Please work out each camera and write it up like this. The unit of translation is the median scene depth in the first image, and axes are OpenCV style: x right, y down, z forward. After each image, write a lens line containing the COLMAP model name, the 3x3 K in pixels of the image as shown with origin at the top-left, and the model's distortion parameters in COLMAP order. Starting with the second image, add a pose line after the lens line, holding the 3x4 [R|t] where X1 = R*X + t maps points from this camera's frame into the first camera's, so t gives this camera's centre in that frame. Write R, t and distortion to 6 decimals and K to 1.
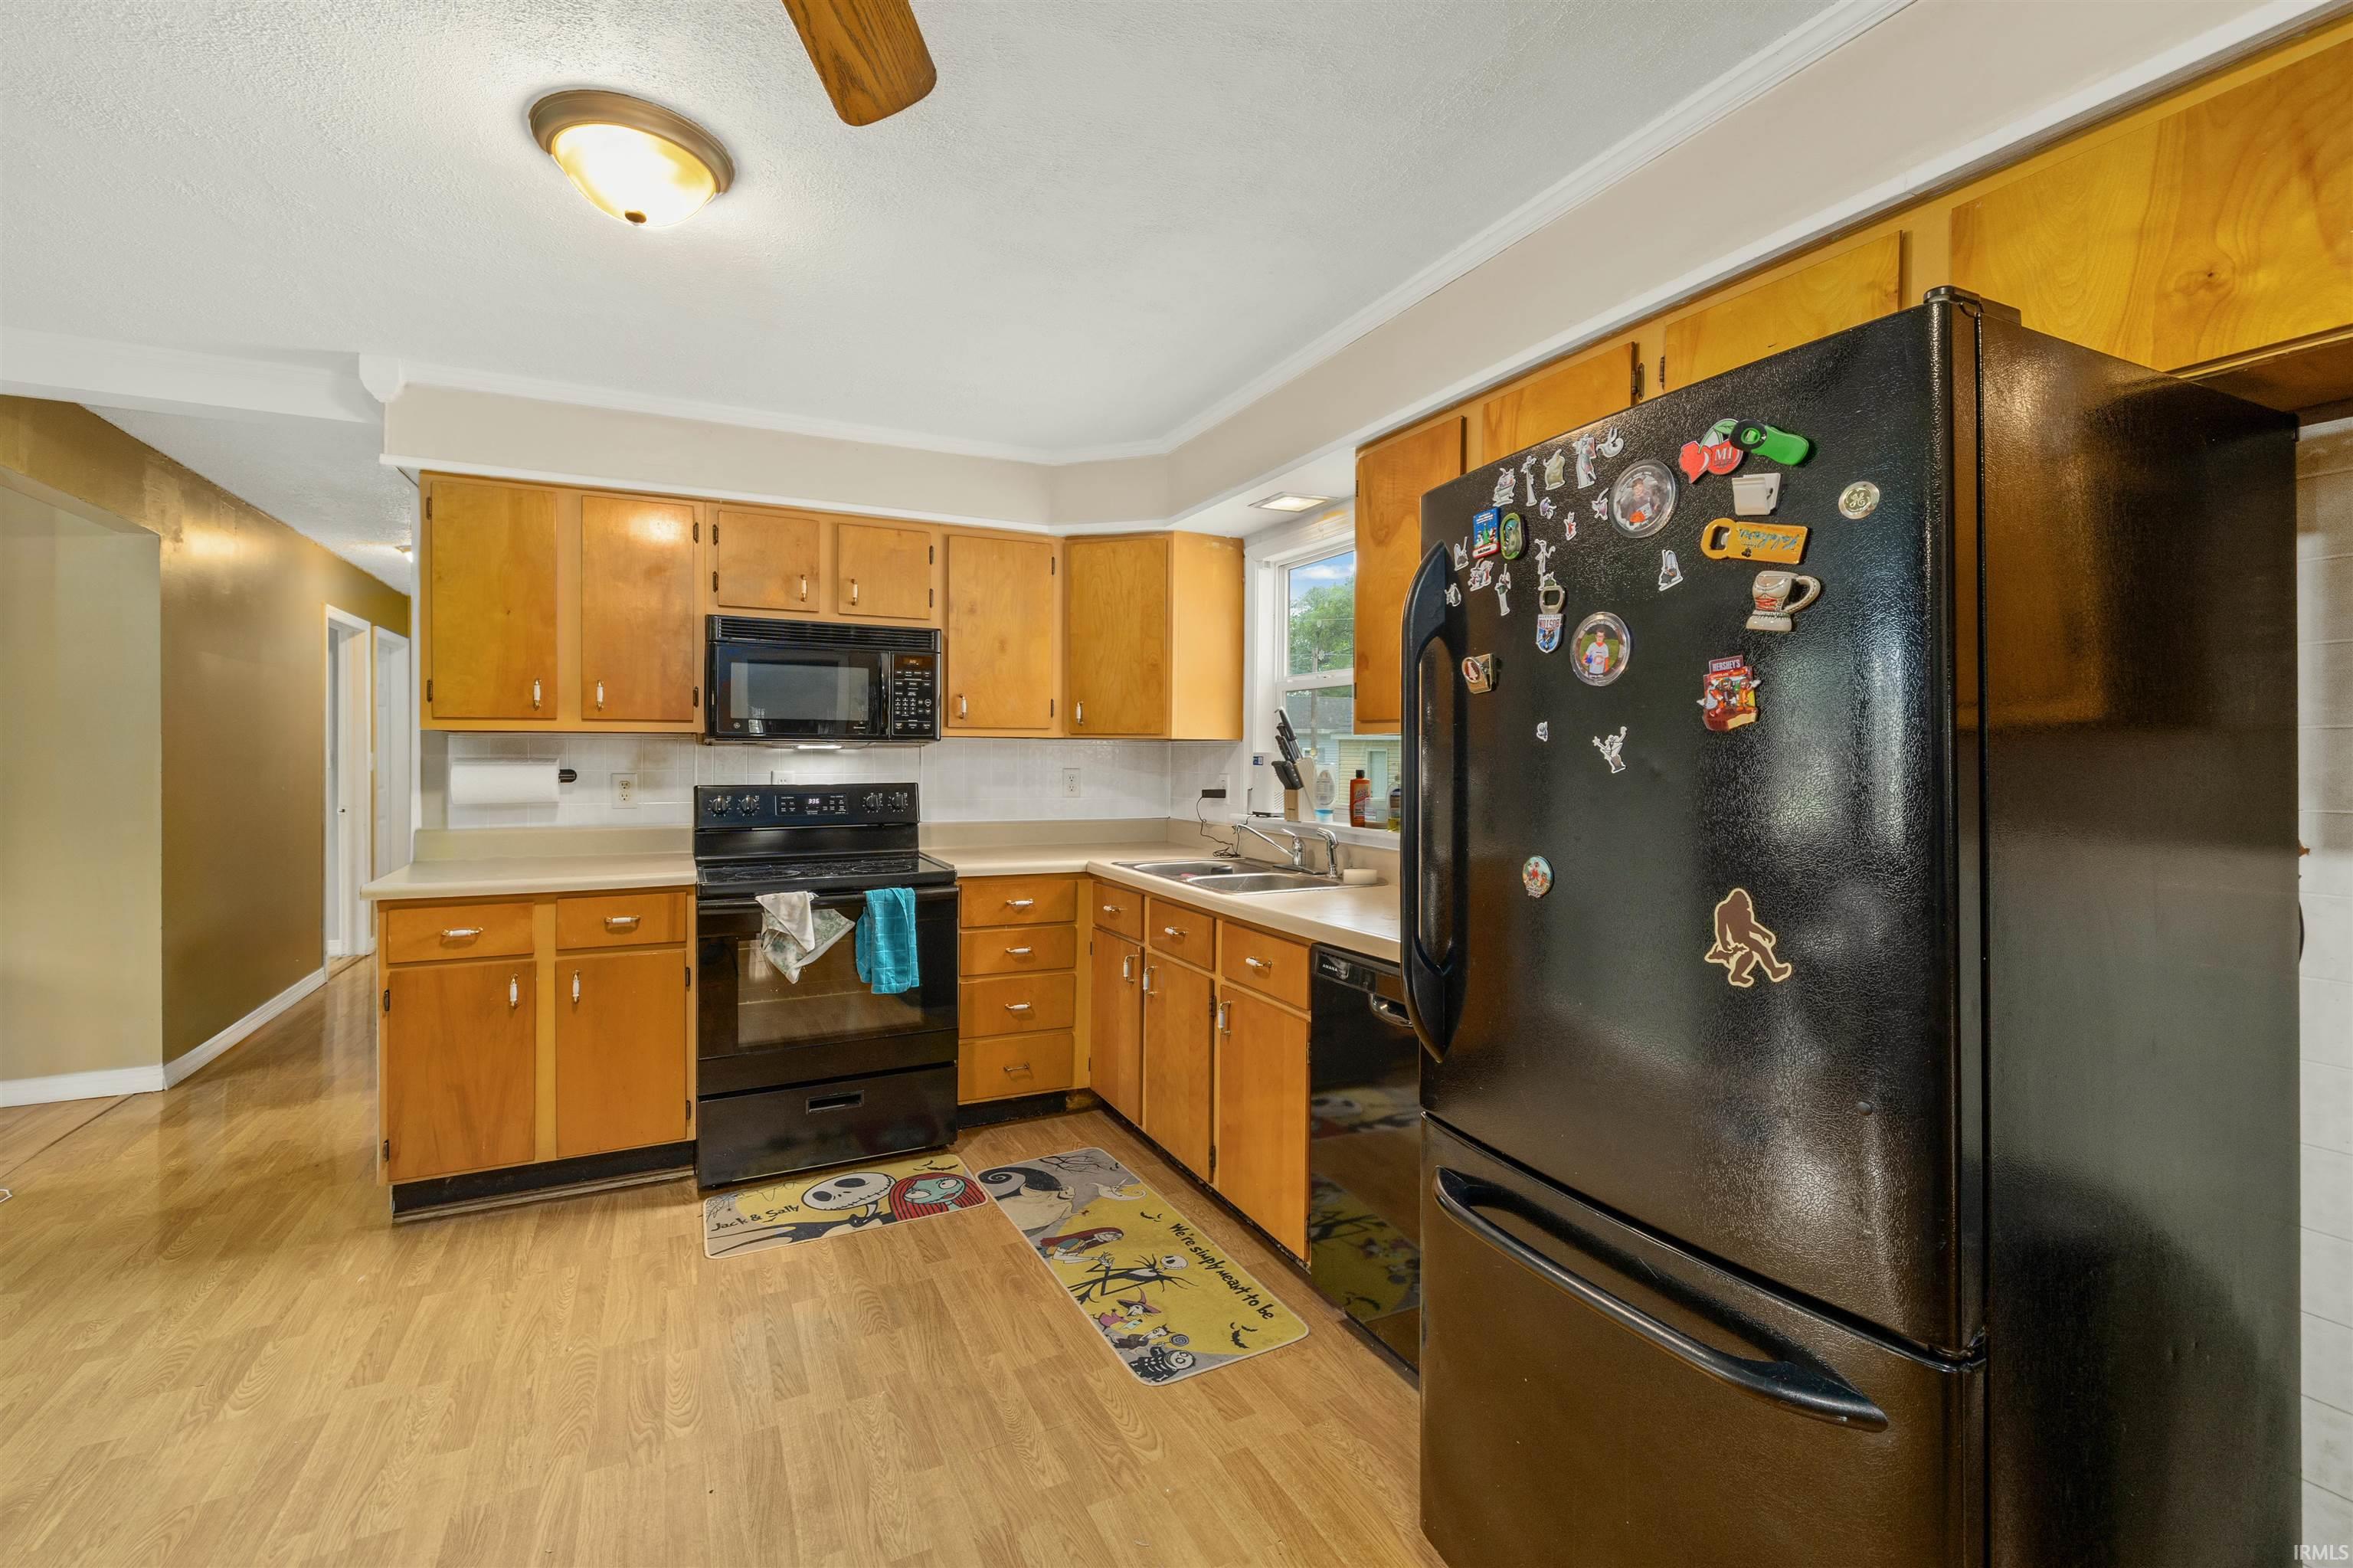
lens RADIAL K [[1001.2, 0, 1160.2], [0, 1001.2, 756.5], [0, 0, 1]] dist [0.001239, 0.000279]
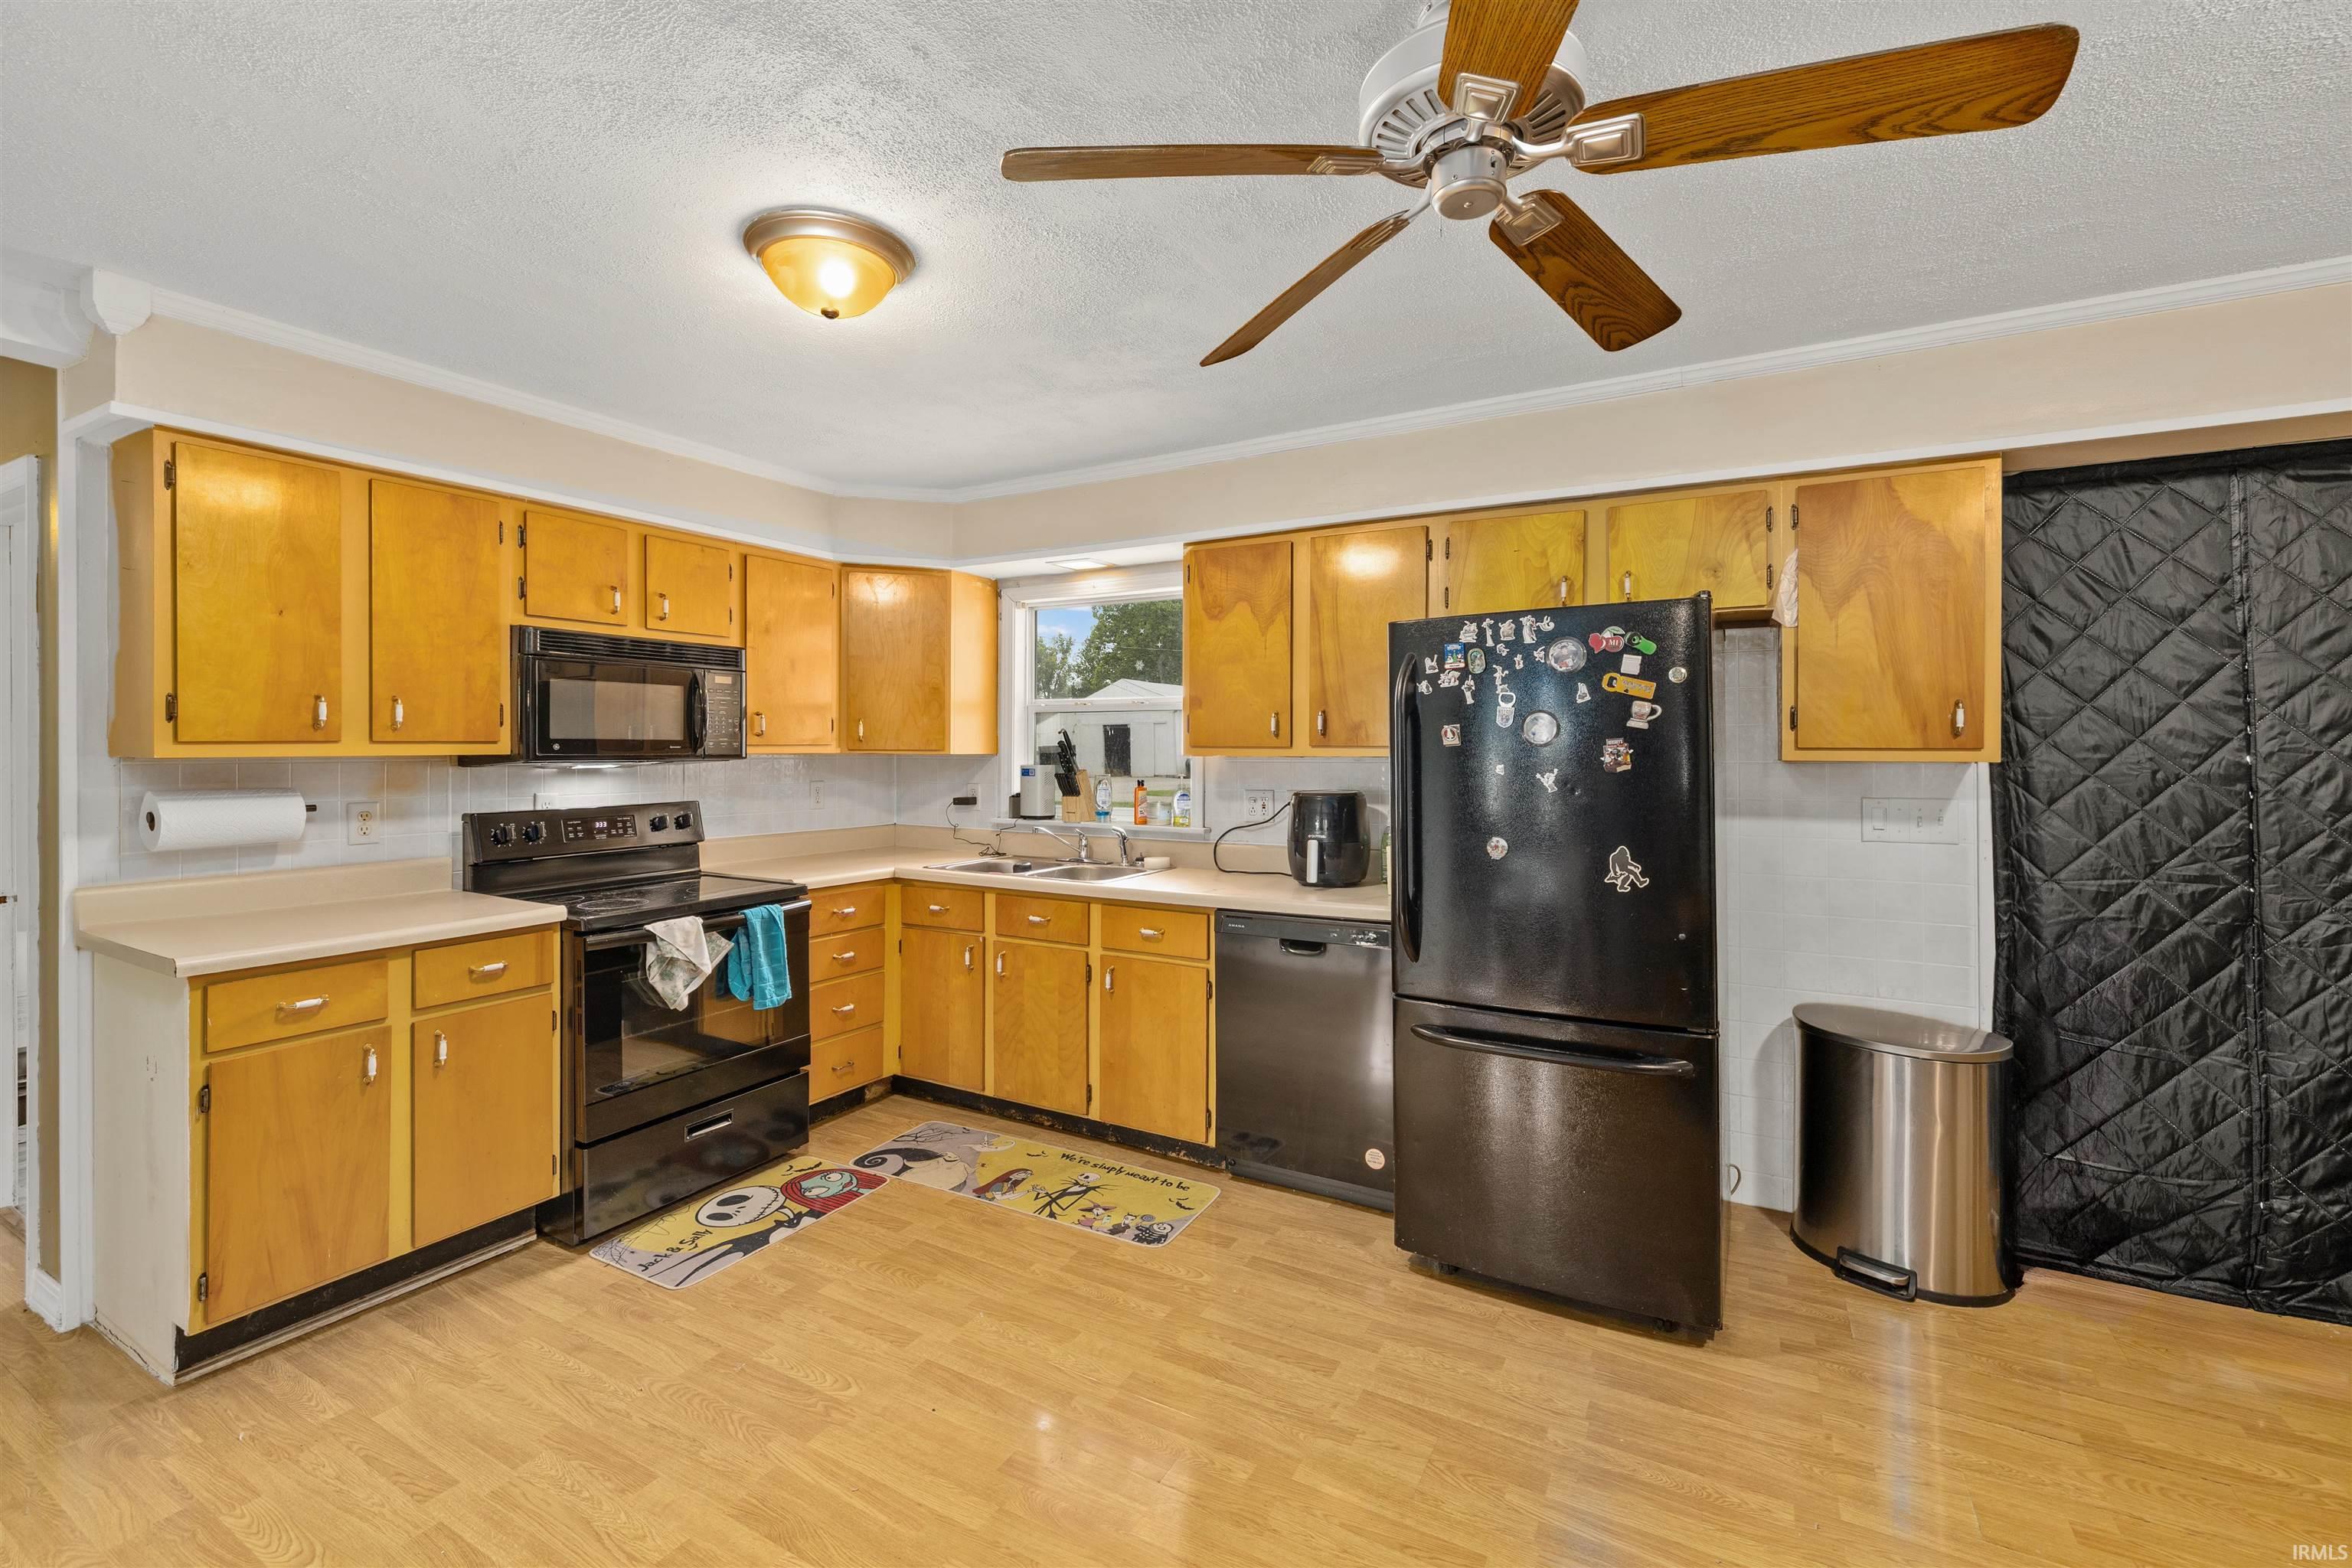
lens RADIAL K [[1001.3, 0, 1159.9], [0, 1001.3, 744.9], [0, 0, 1]] dist [0.000410, -0.000033]
pose [[0.830209, -0.004129, 0.557437, -0.607743], [0.005291, 0.999986, -0.000473, -0.037801], [-0.557428, 0.003342, 0.830219, -0.097627]]
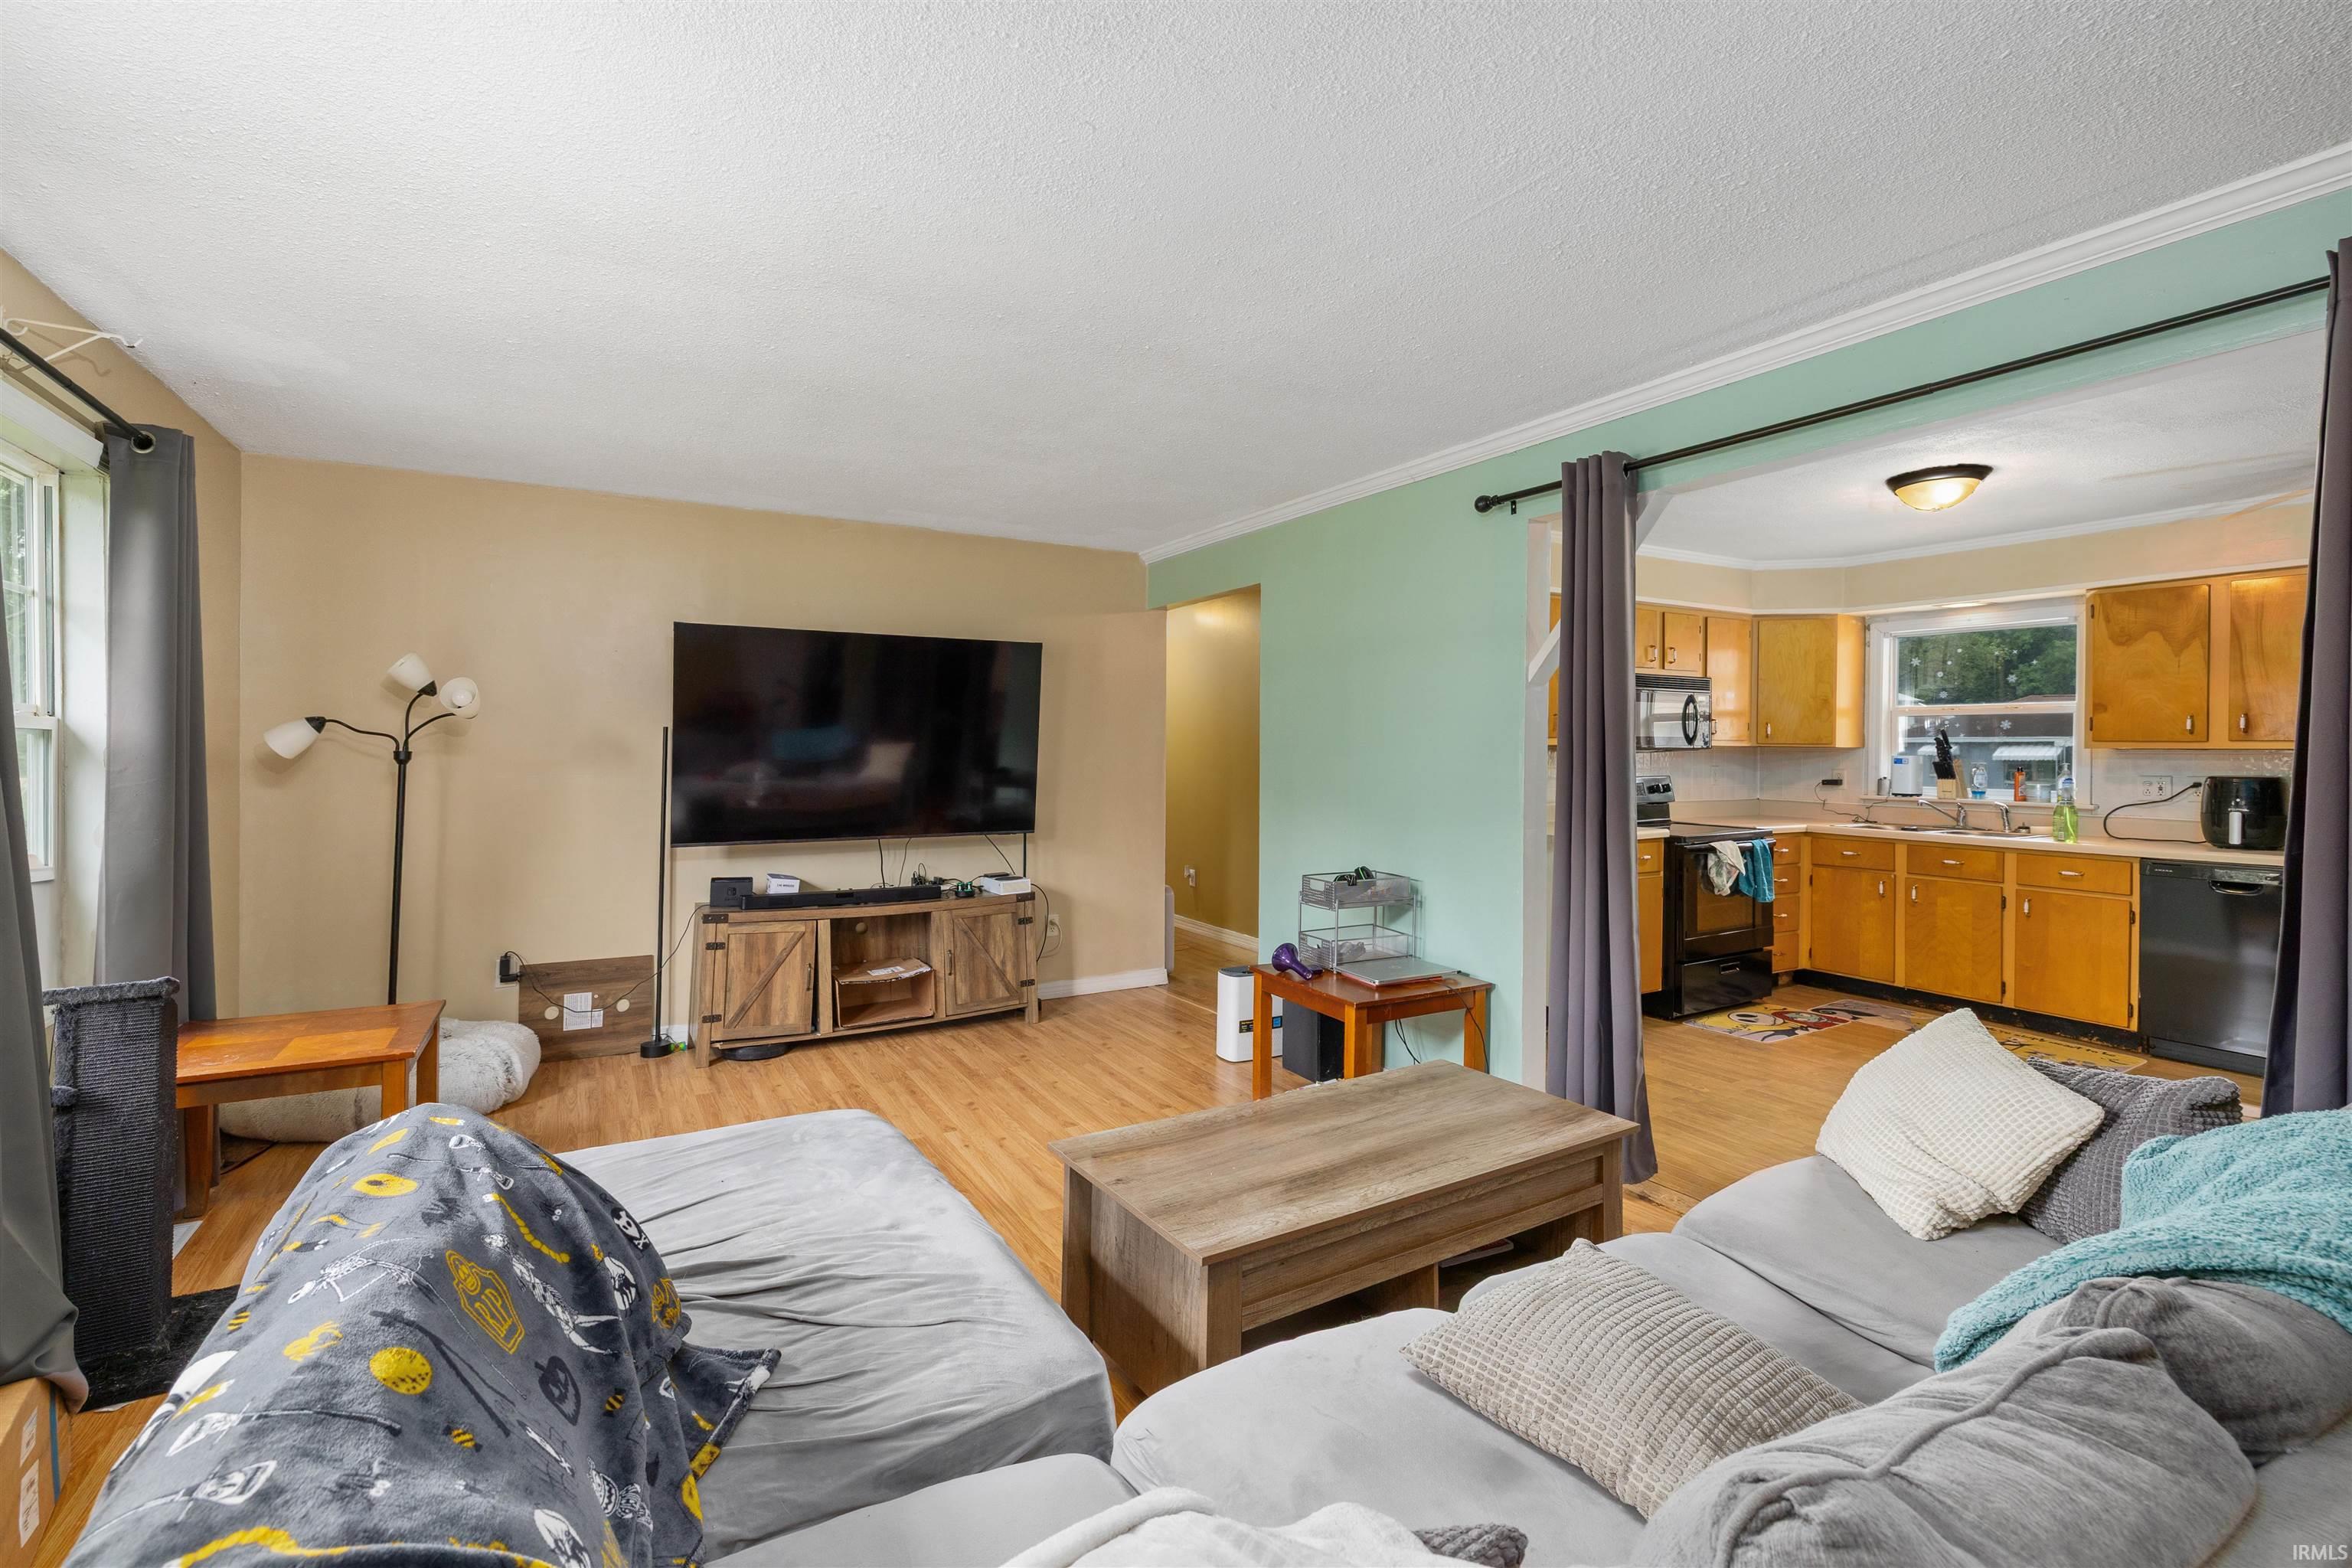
lens RADIAL K [[1000.7, 0, 1159.7], [0, 1000.7, 756.5], [0, 0, 1]] dist [0.001239, 0.000279]
pose [[0.998081, -0.001731, 0.061896, -1.639577], [0.001164, 0.999957, 0.009199, -0.027177], [-0.061909, -0.009109, 0.998040, -0.710934]]
